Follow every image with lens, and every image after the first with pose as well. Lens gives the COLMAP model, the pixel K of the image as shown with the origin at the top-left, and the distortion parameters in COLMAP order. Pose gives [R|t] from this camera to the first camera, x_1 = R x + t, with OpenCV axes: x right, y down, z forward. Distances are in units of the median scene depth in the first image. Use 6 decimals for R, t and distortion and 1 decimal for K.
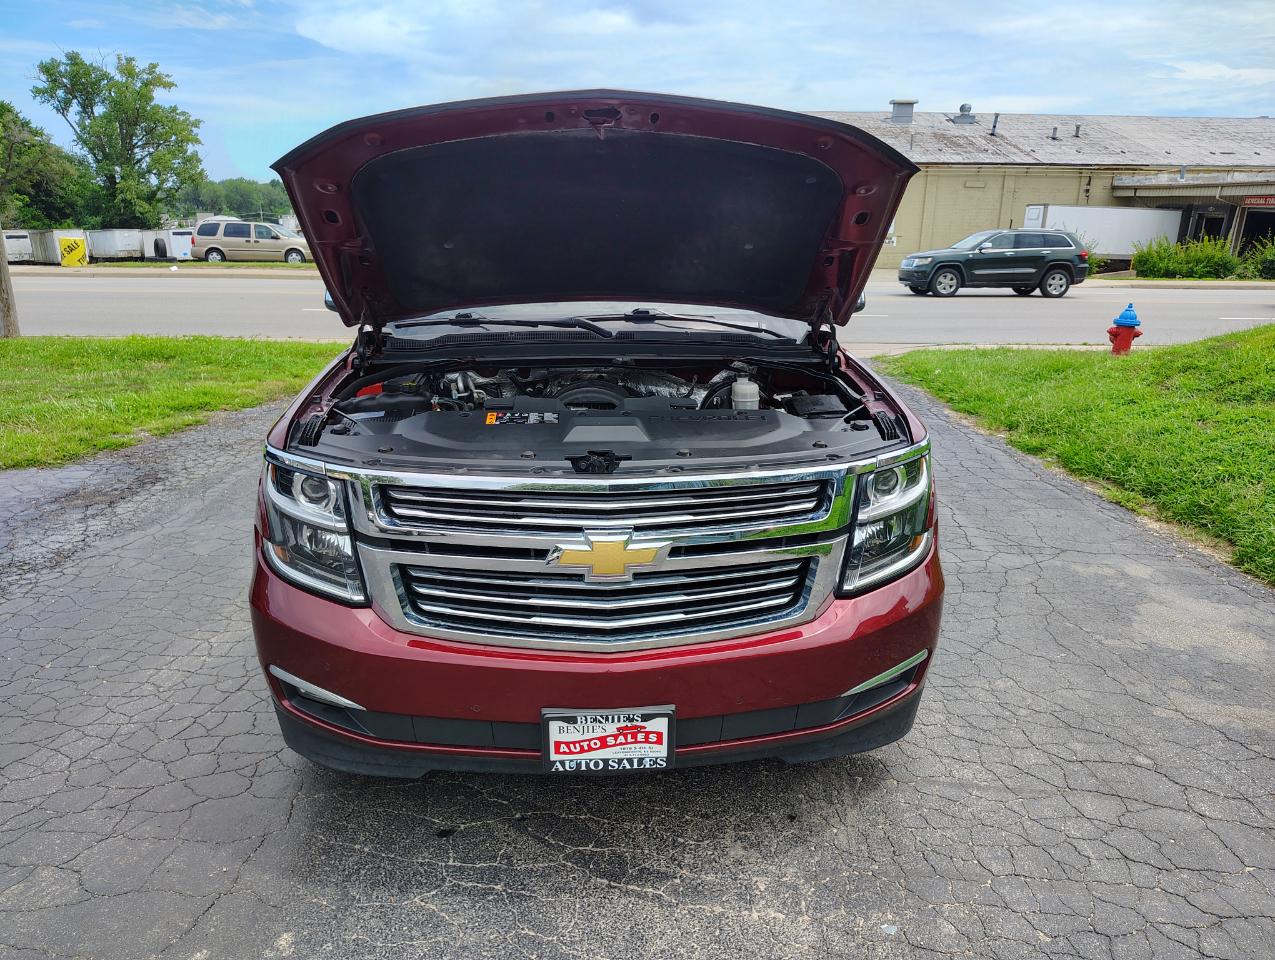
lens RADIAL K [[886.5, 0, 636.0], [0, 886.5, 442.4], [0, 0, 1]] dist [0.006342, -0.001924]
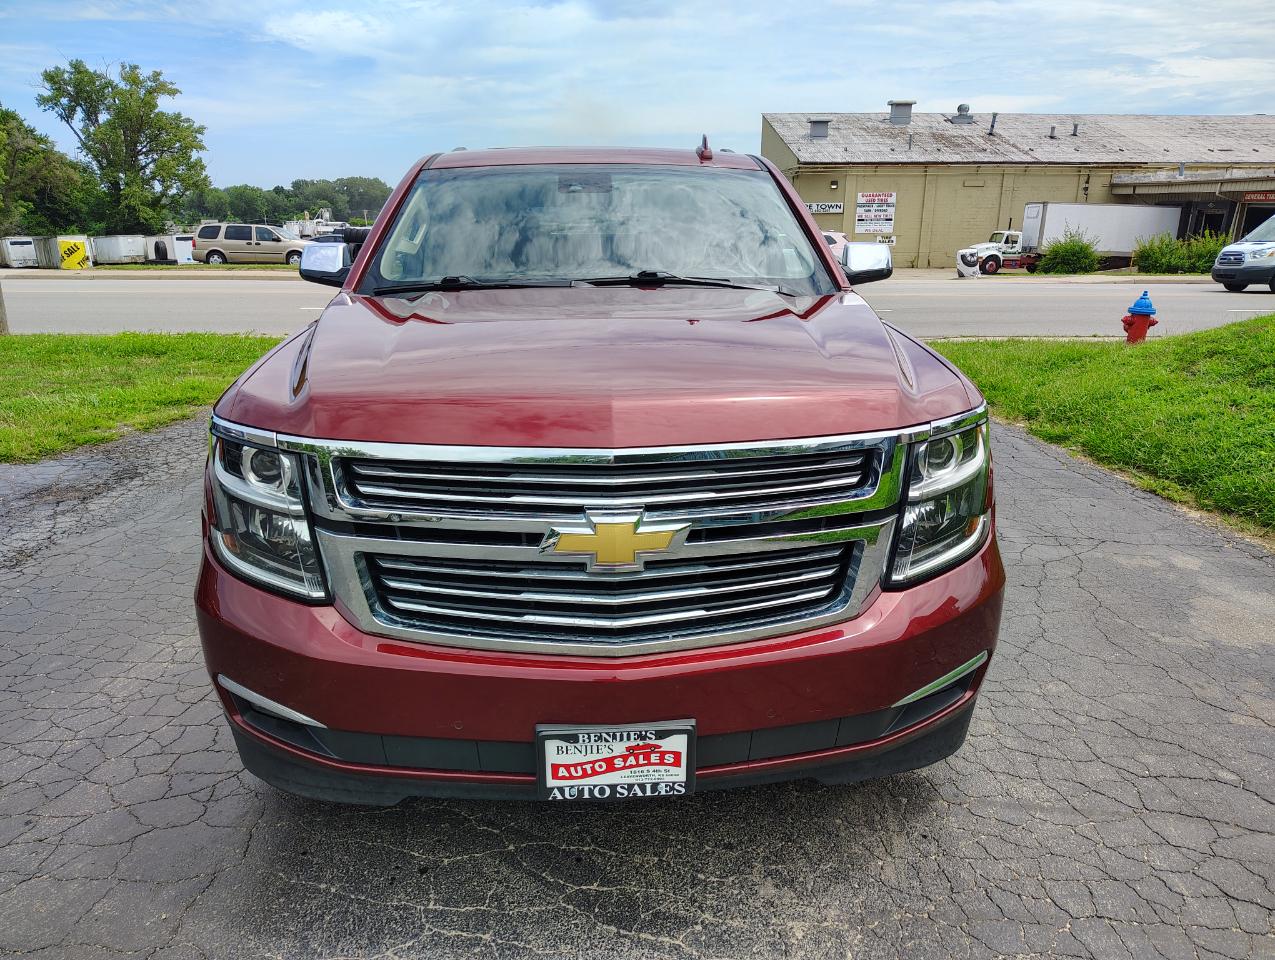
lens RADIAL K [[881.0, 0, 638.3], [0, 881.0, 435.5], [0, 0, 1]] dist [0.004951, 0.001478]
pose [[0.999977, -0.006842, 0.000392, -0.007421], [0.006845, 0.999935, -0.009116, 0.031373], [-0.000329, 0.009119, 0.999958, 0.146807]]
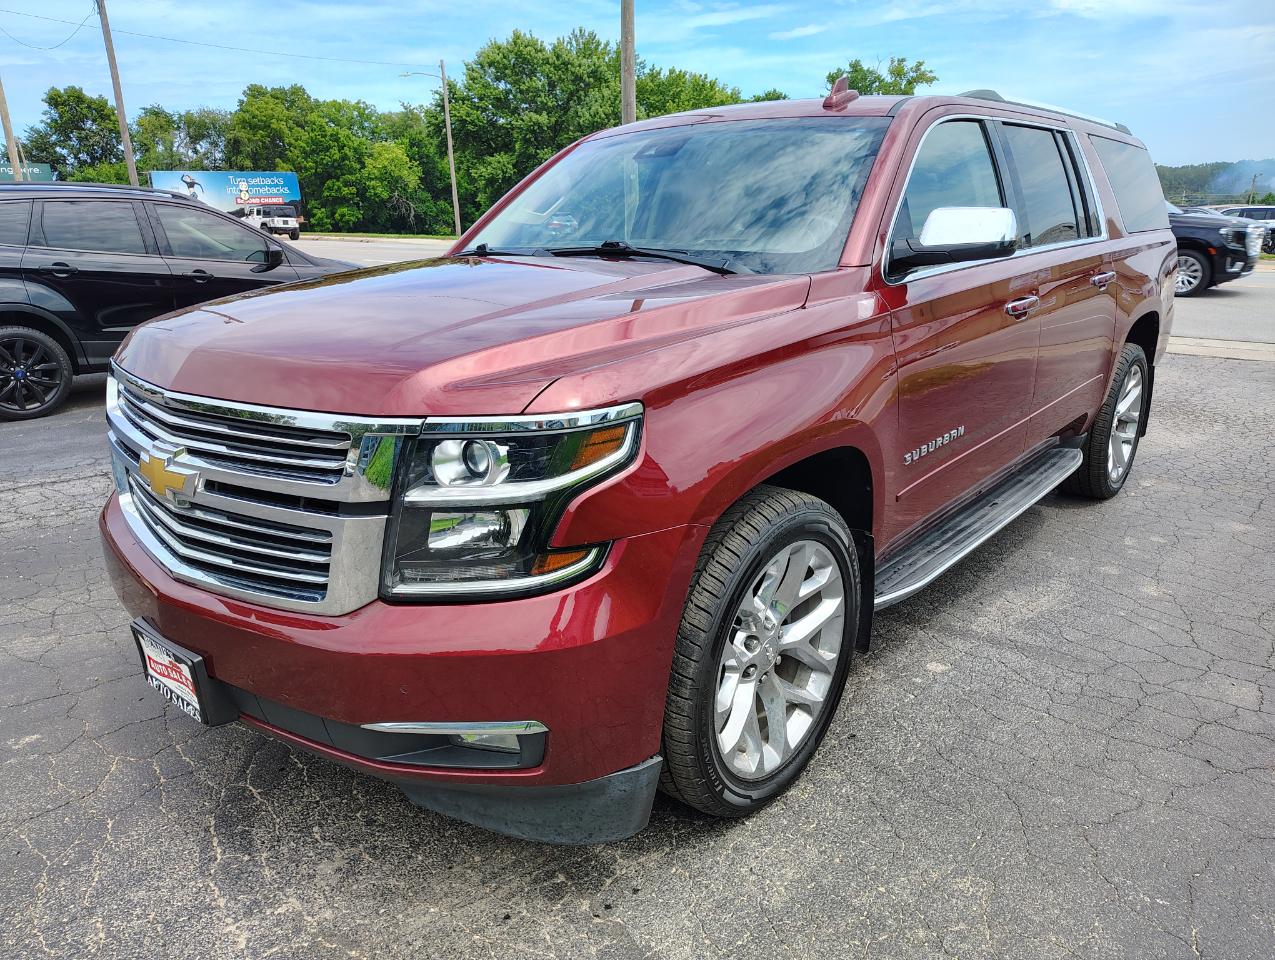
lens RADIAL K [[885.8, 0, 643.1], [0, 885.8, 464.0], [0, 0, 1]] dist [0.020803, -0.037178]
pose [[0.727809, 0.171855, -0.663897, 0.804427], [-0.148432, 0.984619, 0.092156, -0.035145], [0.669524, 0.031472, 0.742124, 0.552807]]
